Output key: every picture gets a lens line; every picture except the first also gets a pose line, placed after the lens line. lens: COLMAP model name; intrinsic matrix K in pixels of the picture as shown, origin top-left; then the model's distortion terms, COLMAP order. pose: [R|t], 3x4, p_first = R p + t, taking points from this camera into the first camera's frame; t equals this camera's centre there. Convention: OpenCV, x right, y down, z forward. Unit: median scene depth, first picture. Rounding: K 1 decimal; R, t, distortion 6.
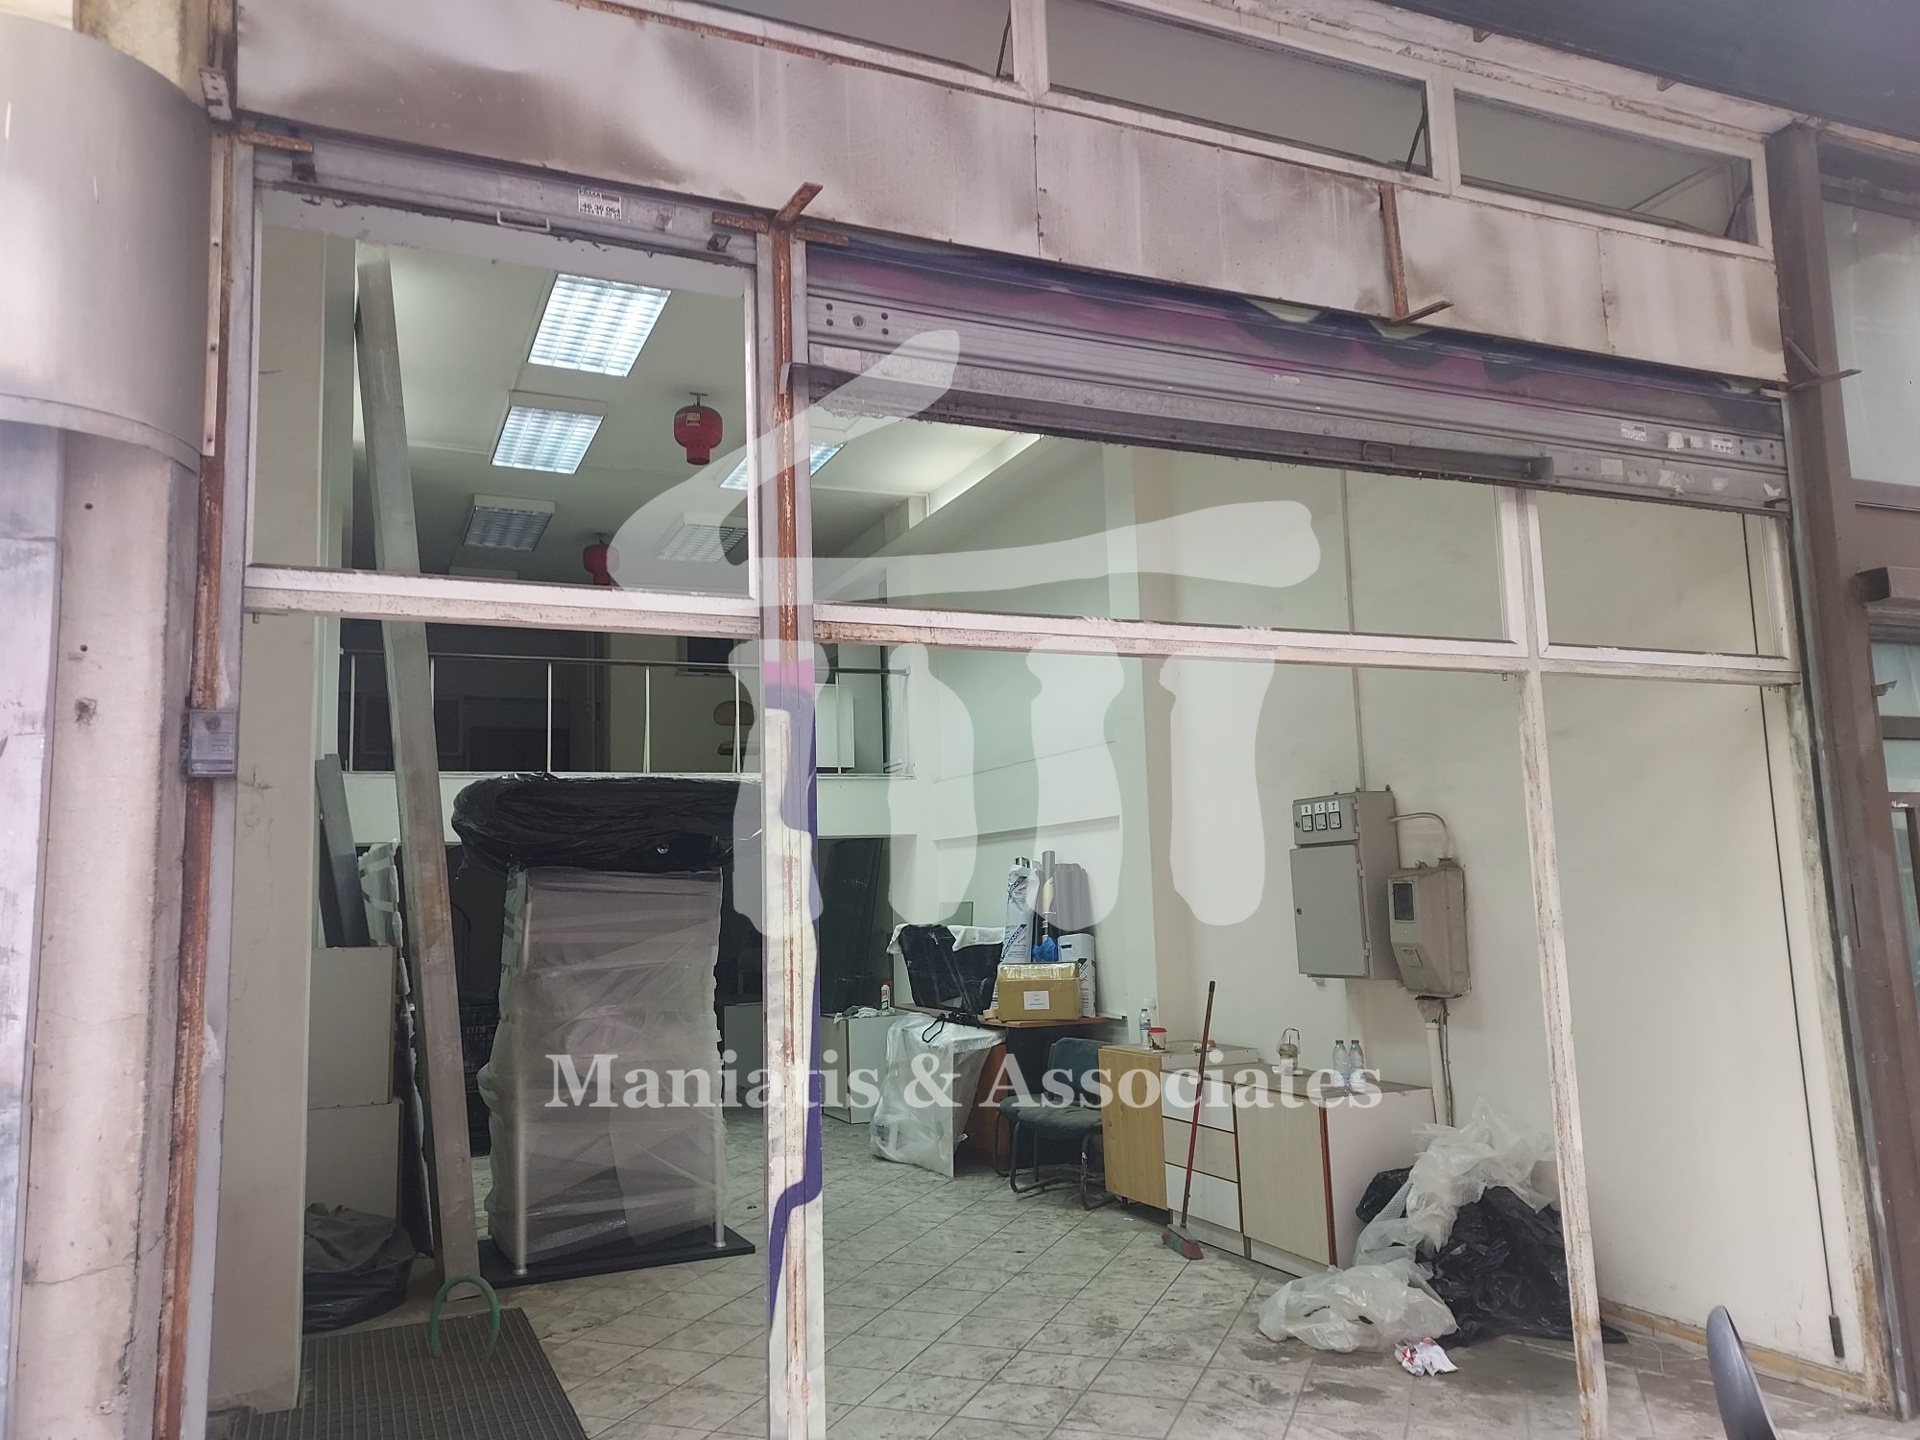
lens RADIAL K [[1358.0, 0, 944.2], [0, 1358.0, 723.4], [0, 0, 1]] dist [0.054887, -0.023703]
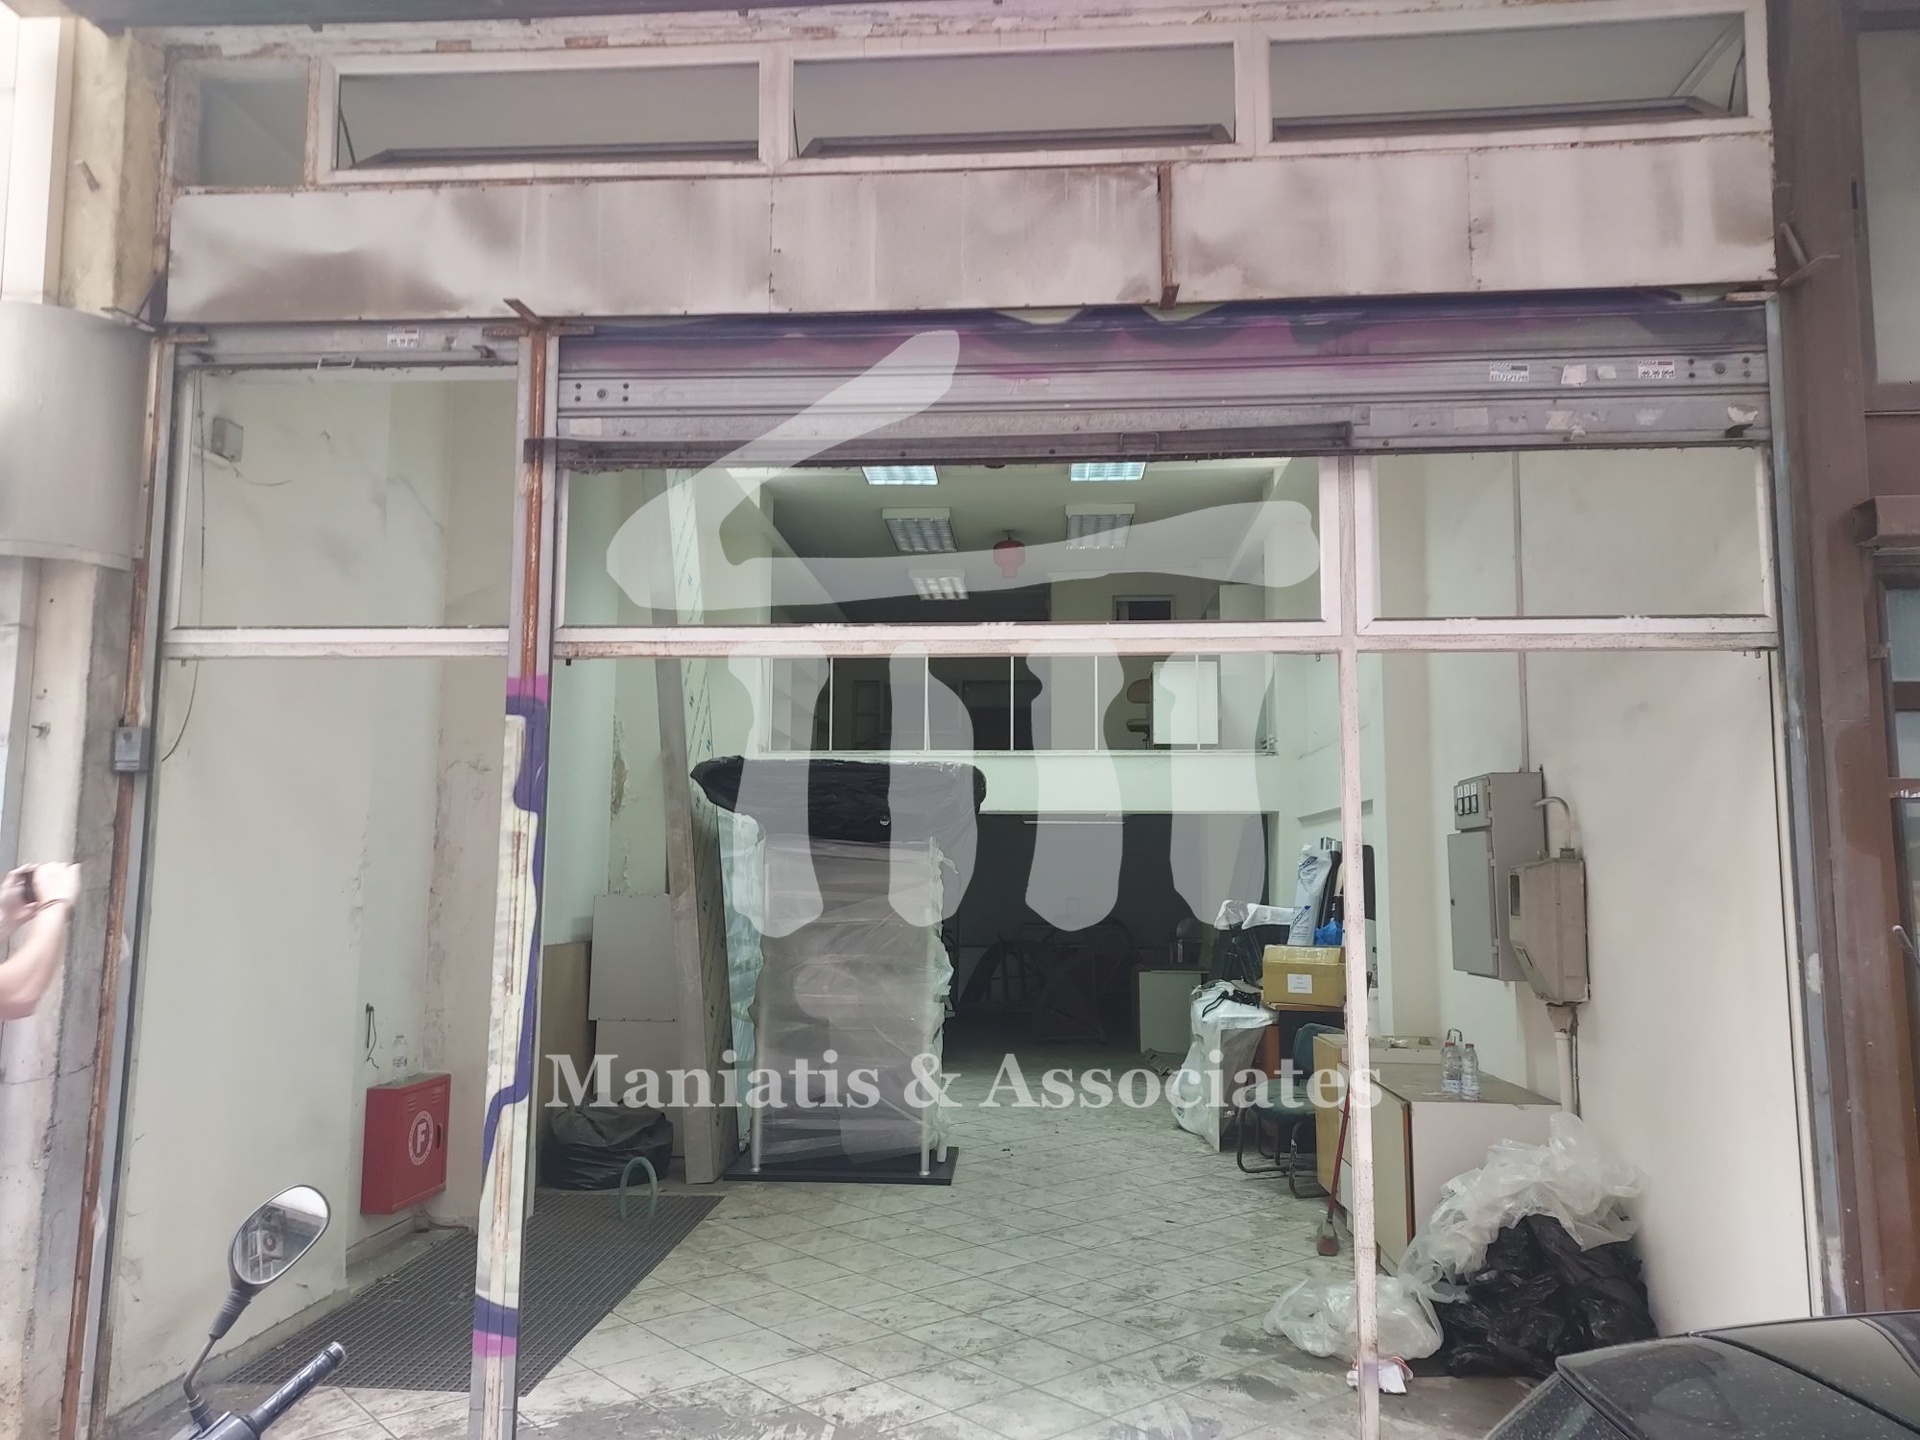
lens RADIAL K [[1358.0, 0, 958.6], [0, 1358.0, 718.4], [0, 0, 1]] dist [0.054887, -0.023703]
pose [[0.885432, -0.017160, -0.464453, 0.653909], [0.025661, 0.999599, 0.011987, -0.009634], [0.464061, -0.022532, 0.885517, 0.049769]]
